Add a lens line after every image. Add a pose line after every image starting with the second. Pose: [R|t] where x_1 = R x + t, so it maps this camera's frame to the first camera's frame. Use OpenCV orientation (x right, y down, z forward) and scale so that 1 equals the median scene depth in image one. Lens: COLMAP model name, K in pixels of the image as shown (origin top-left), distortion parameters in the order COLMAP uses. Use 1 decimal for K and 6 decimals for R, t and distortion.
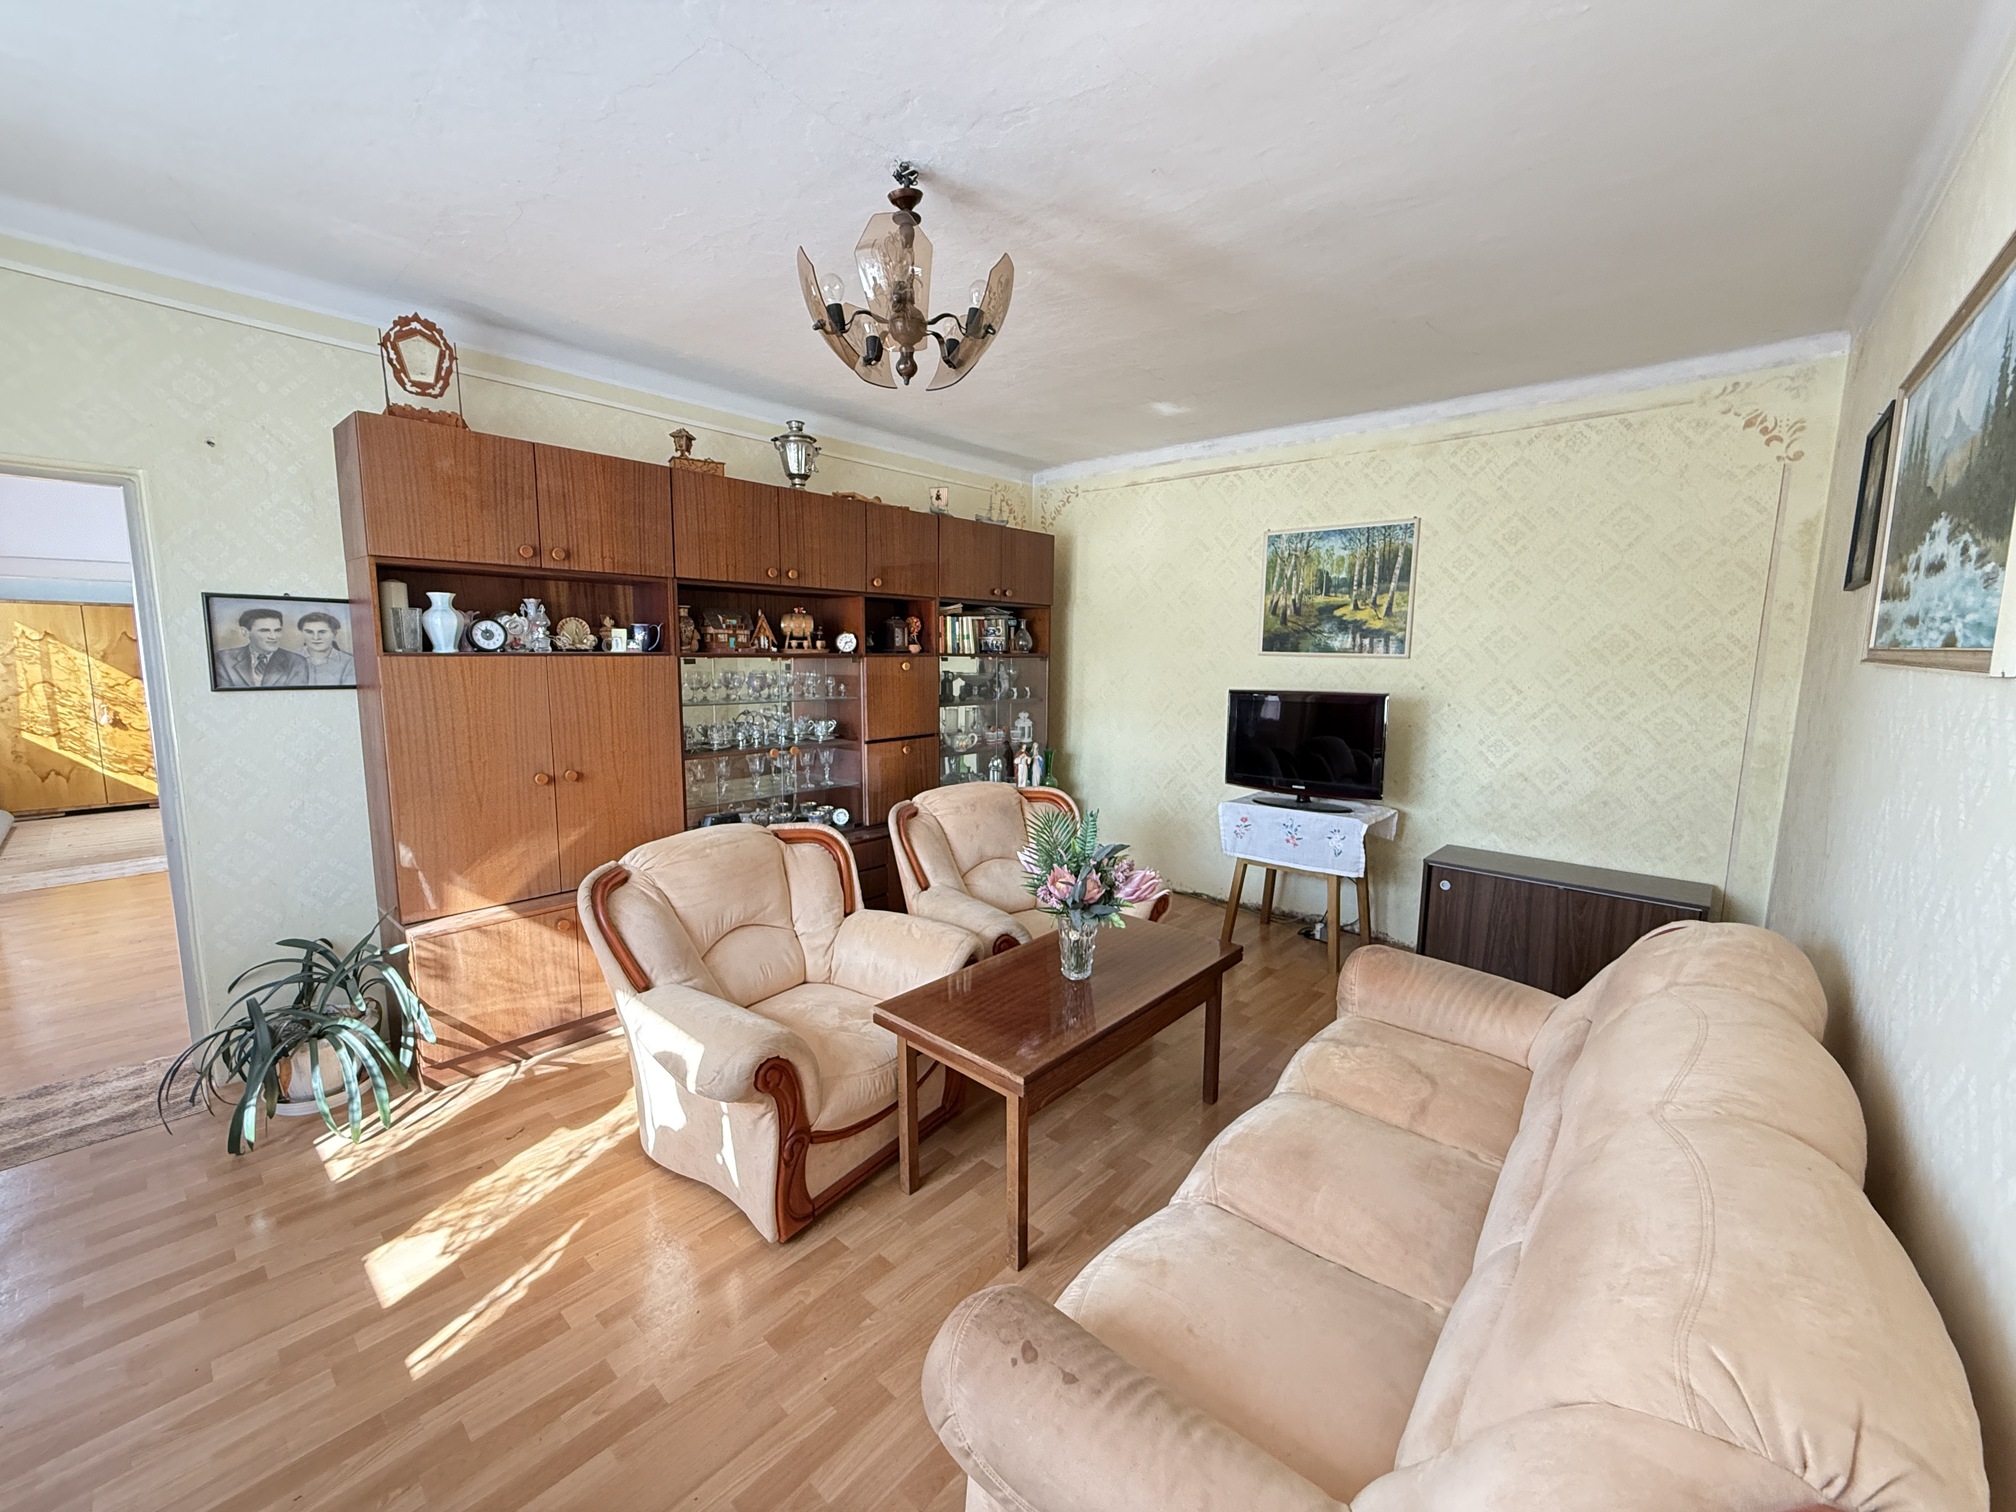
lens RADIAL K [[801.0, 0, 1004.5], [0, 801.0, 755.3], [0, 0, 1]] dist [0.000842, 0.000053]
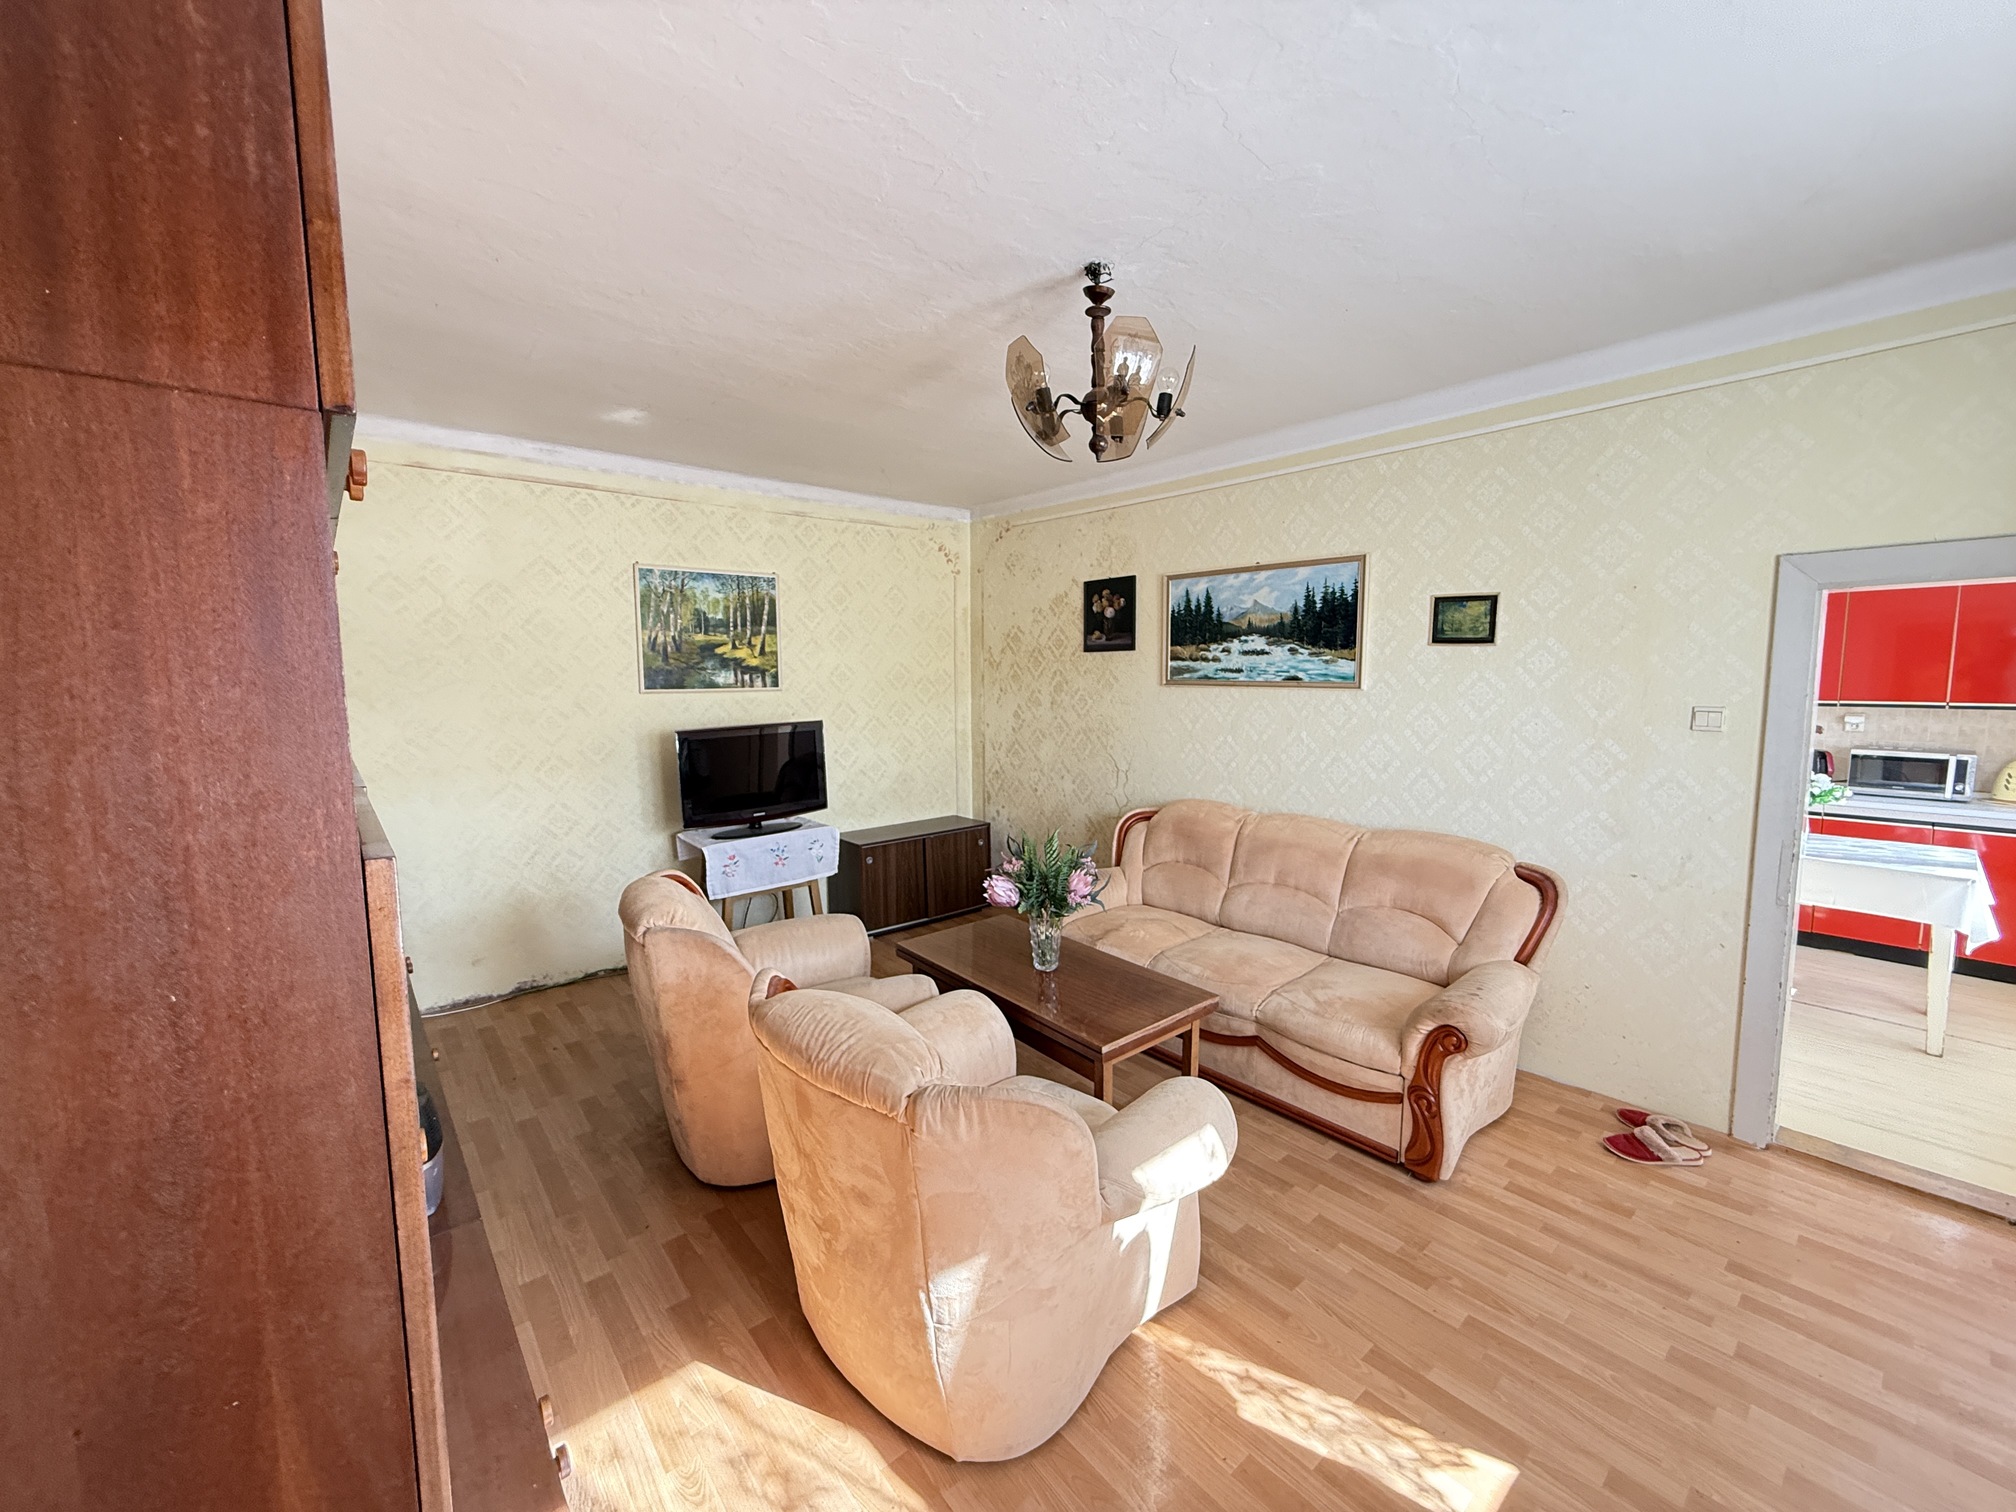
lens RADIAL K [[801.0, 0, 1005.5], [0, 801.0, 757.7], [0, 0, 1]] dist [0.000842, 0.000053]
pose [[0.138555, -0.122339, 0.982769, -0.616845], [0.142398, 0.984490, 0.102477, -0.095698], [-0.980064, 0.125746, 0.153827, 0.493459]]
